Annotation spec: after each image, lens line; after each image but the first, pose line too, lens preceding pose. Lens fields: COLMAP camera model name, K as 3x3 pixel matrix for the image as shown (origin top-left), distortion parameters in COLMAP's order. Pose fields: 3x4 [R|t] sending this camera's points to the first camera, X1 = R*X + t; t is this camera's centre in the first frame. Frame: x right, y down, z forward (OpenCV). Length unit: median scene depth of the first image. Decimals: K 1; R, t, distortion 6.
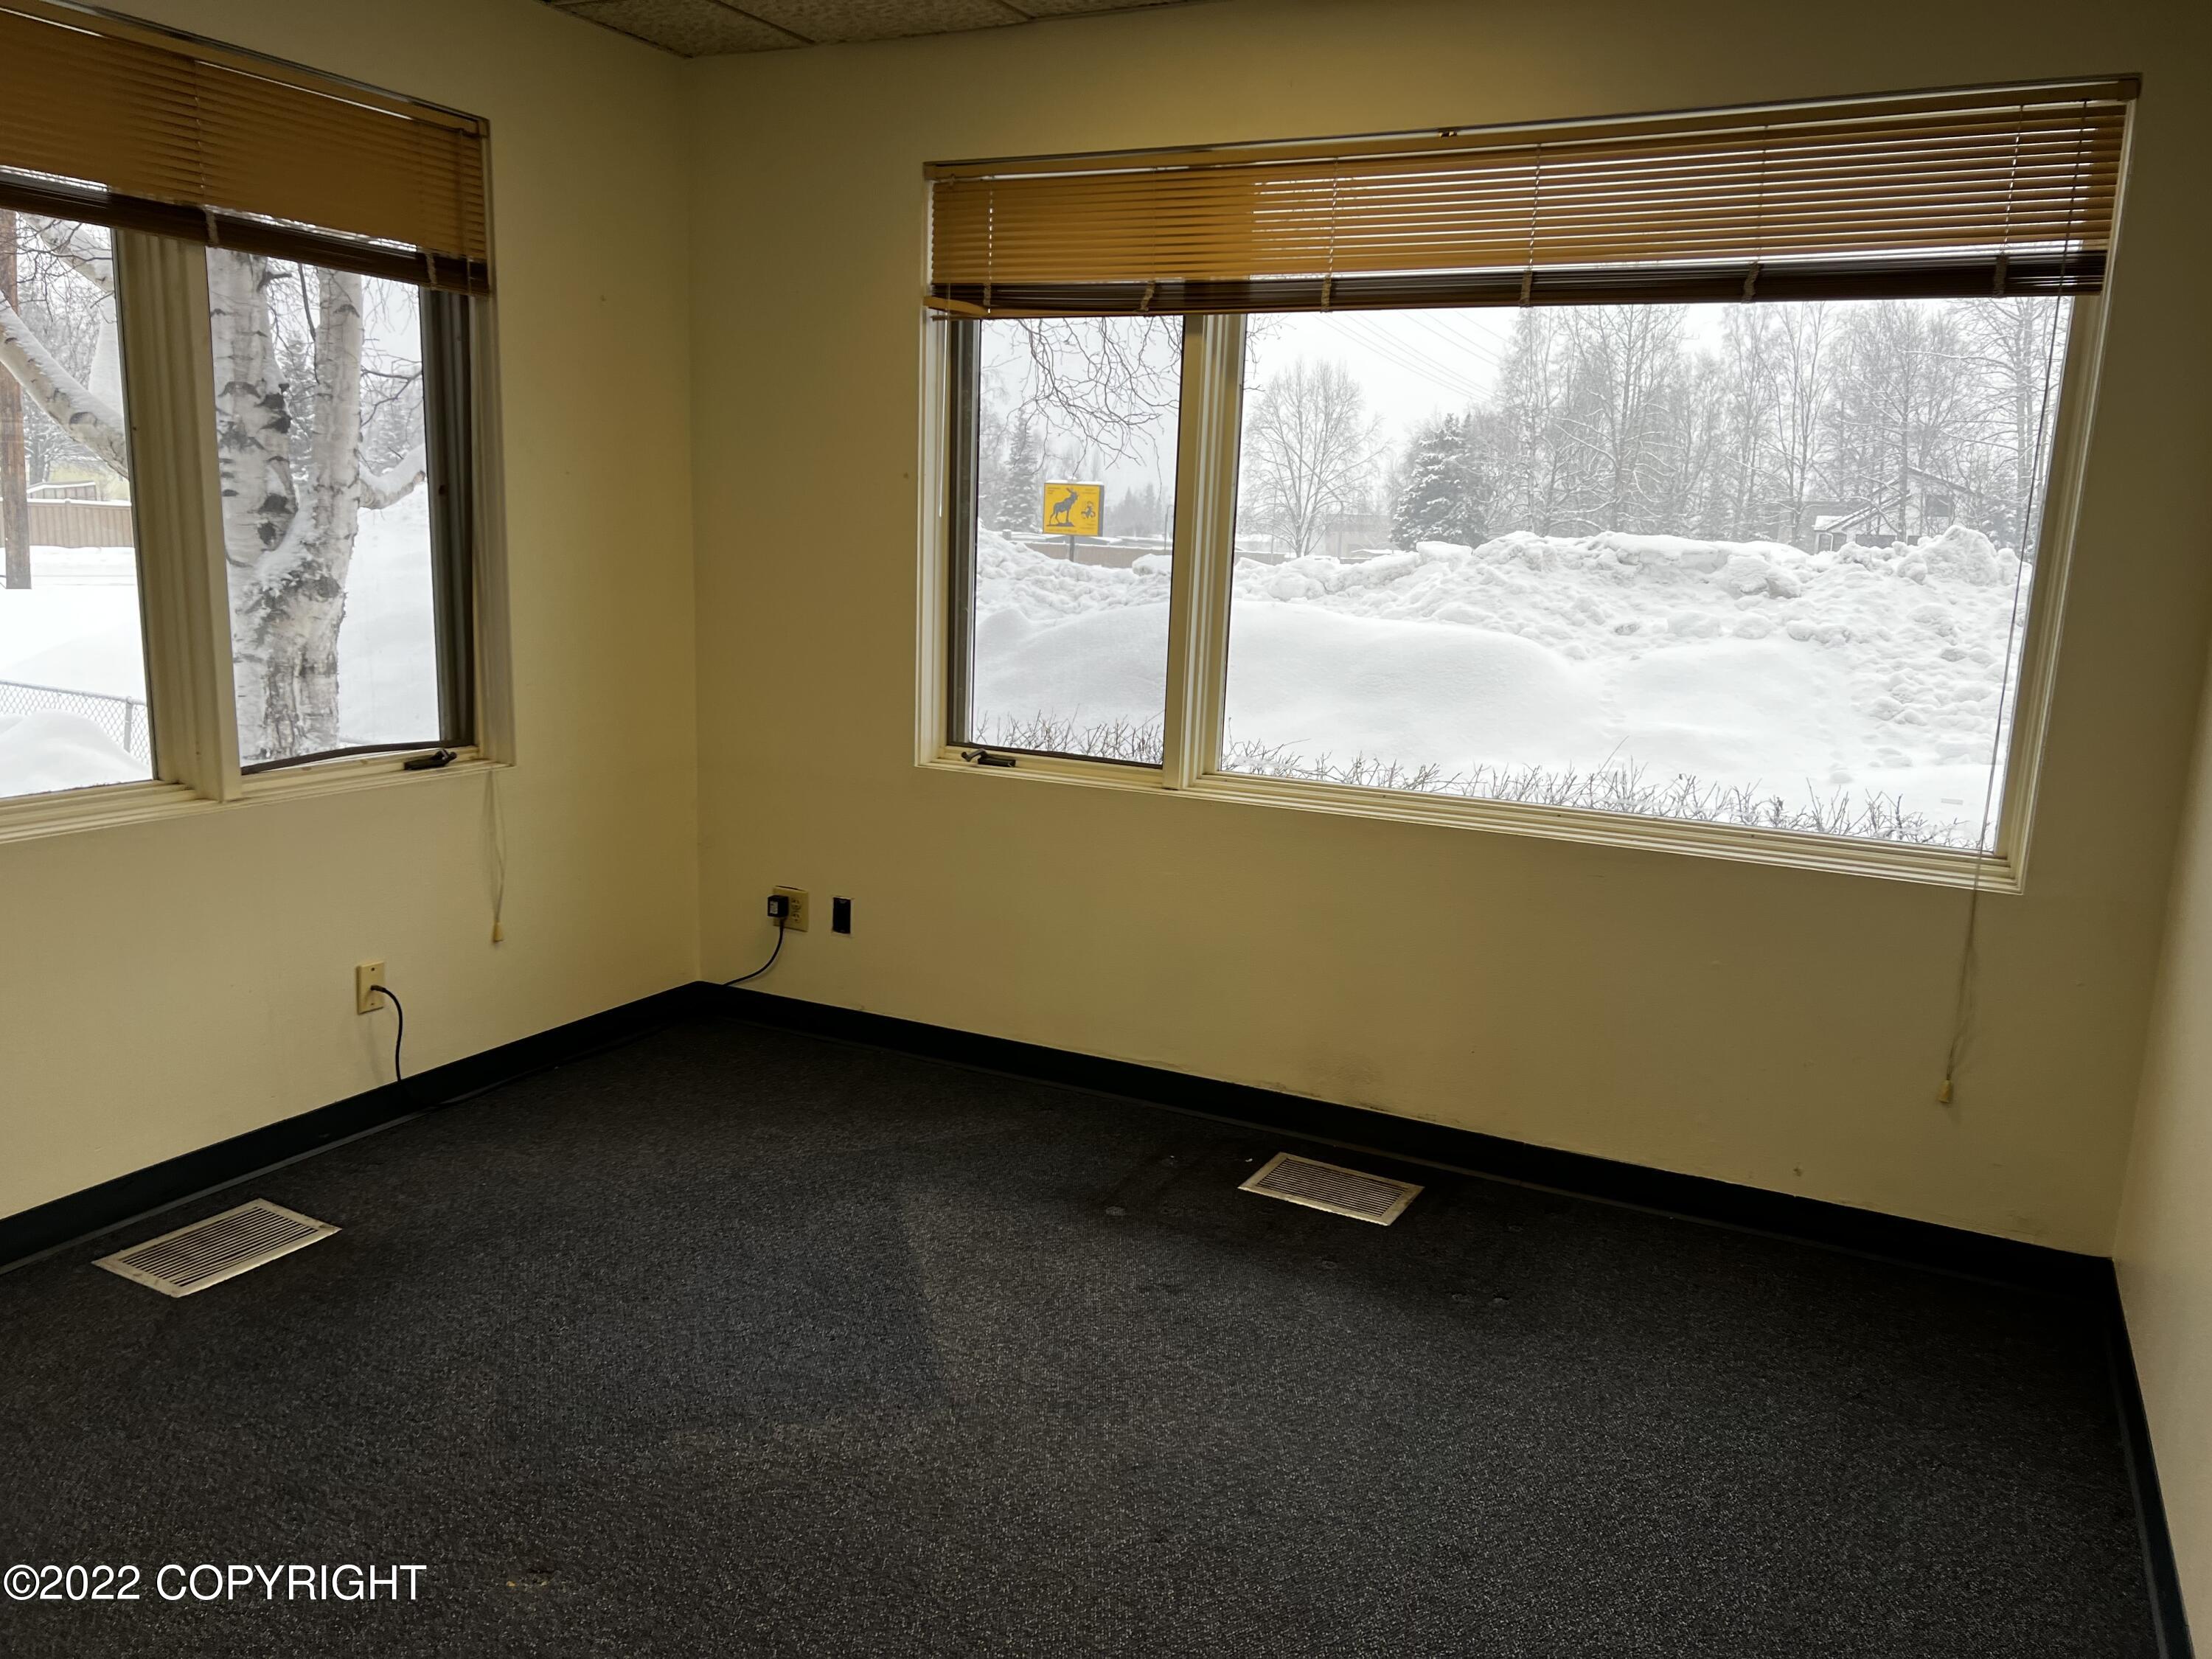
lens RADIAL K [[1668.6, 0, 1115.7], [0, 1668.6, 838.9], [0, 0, 1]] dist [-0.002047, -0.010355]
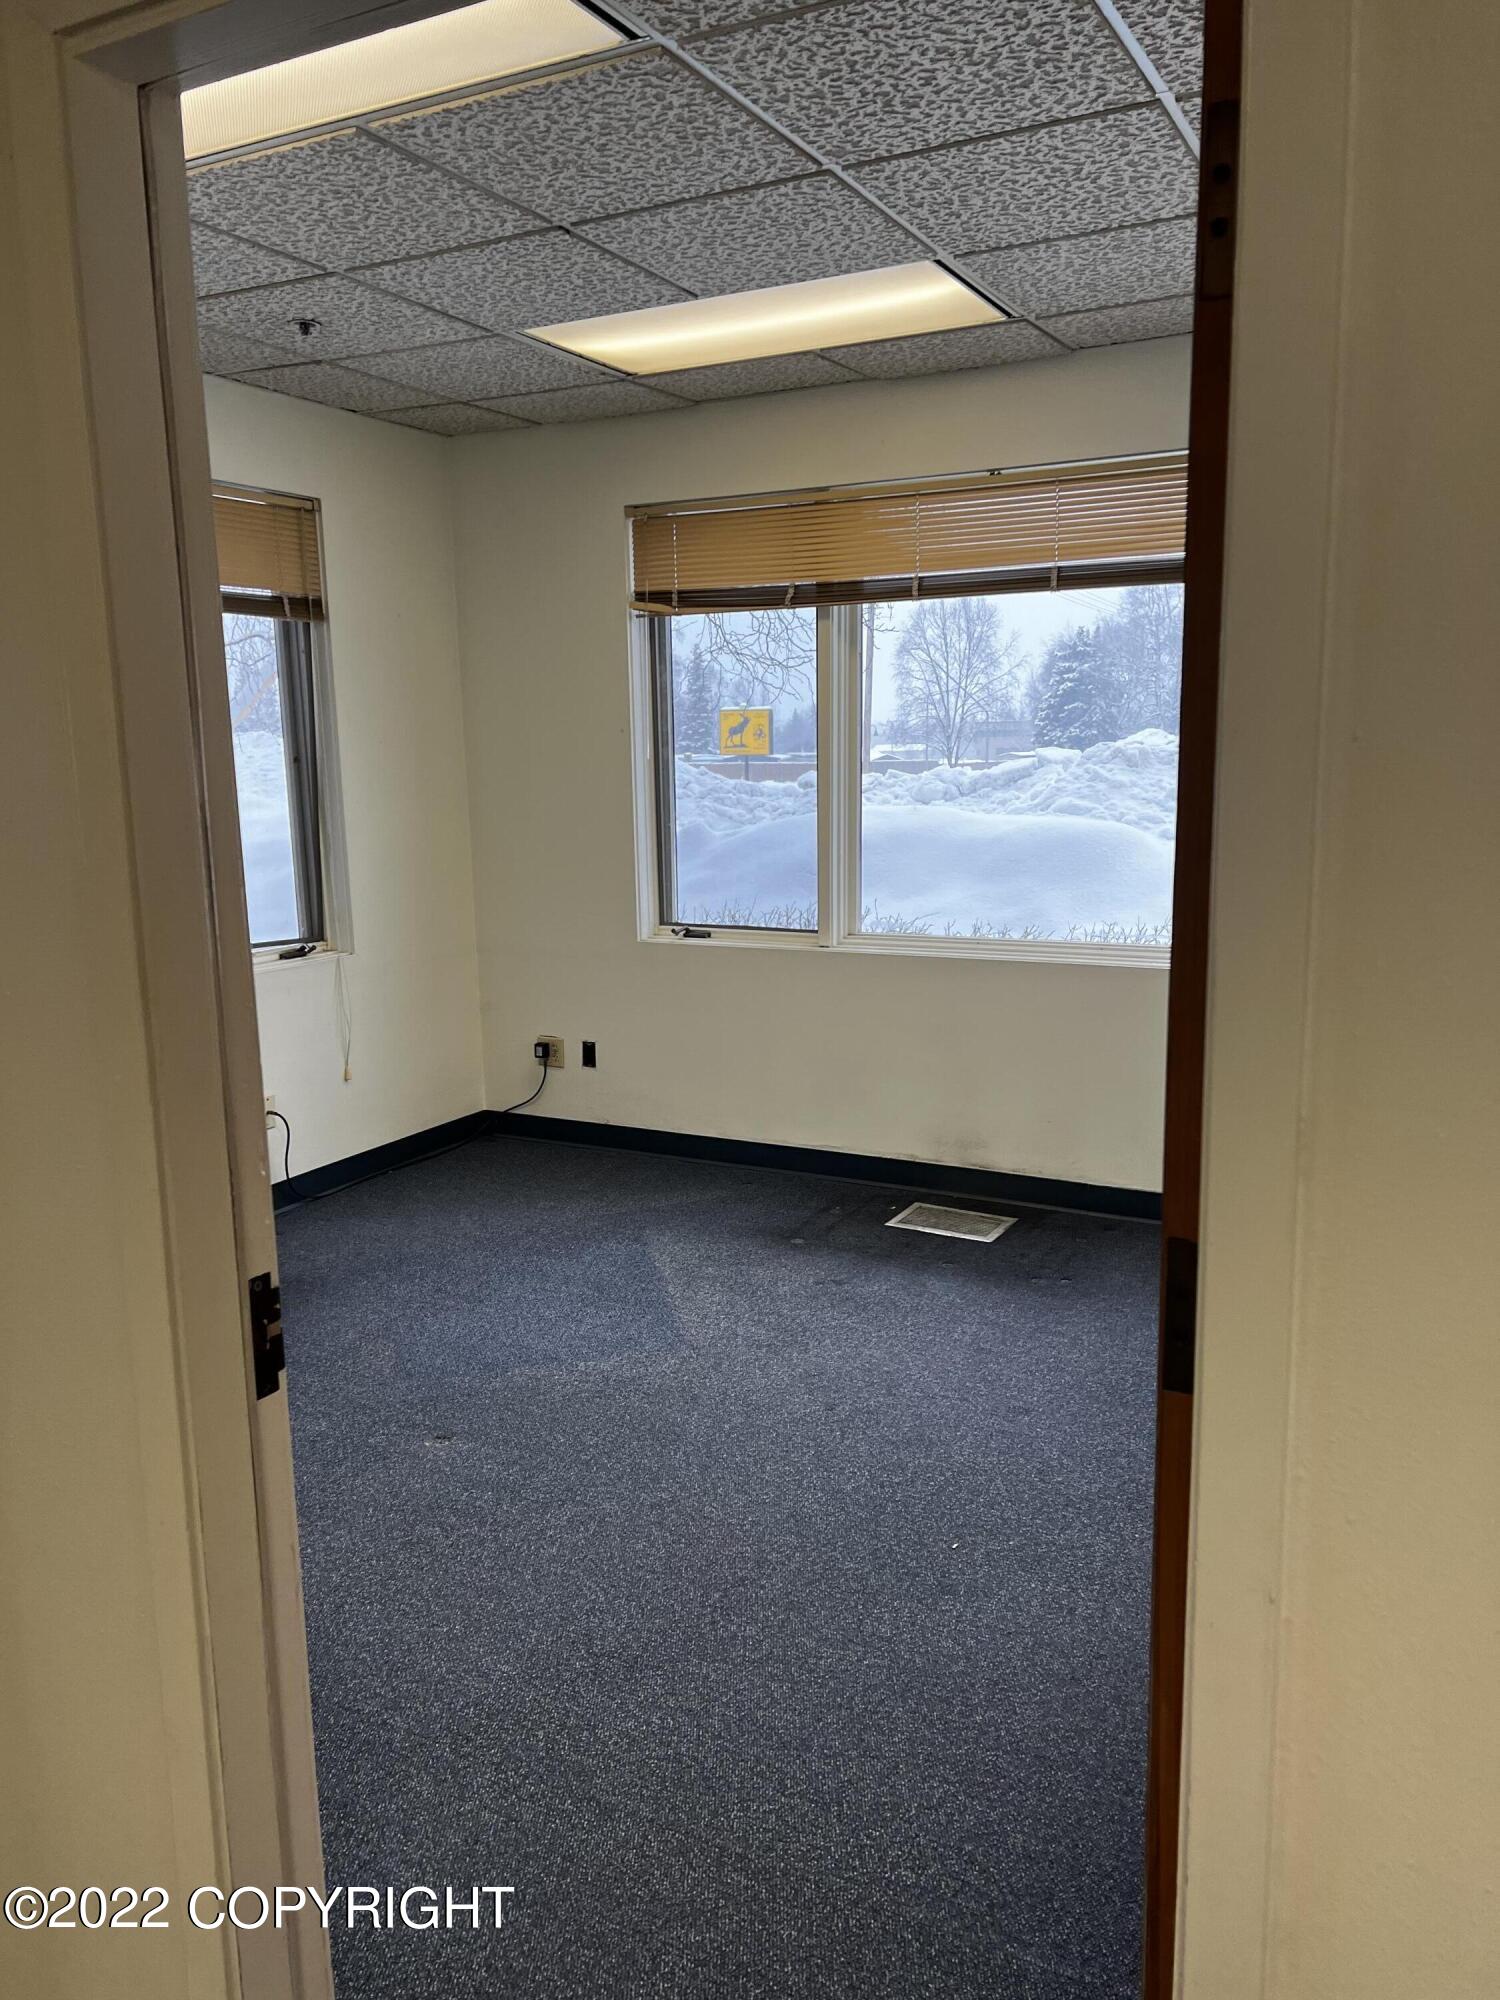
lens RADIAL K [[1508.7, 0, 749.3], [0, 1508.7, 1008.0], [0, 0, 1]] dist [-0.002047, -0.010355]
pose [[0.998237, -0.049669, -0.032490, 0.009027], [0.049260, 0.998698, -0.013293, 0.036095], [0.033108, 0.011669, 0.999384, -0.260161]]
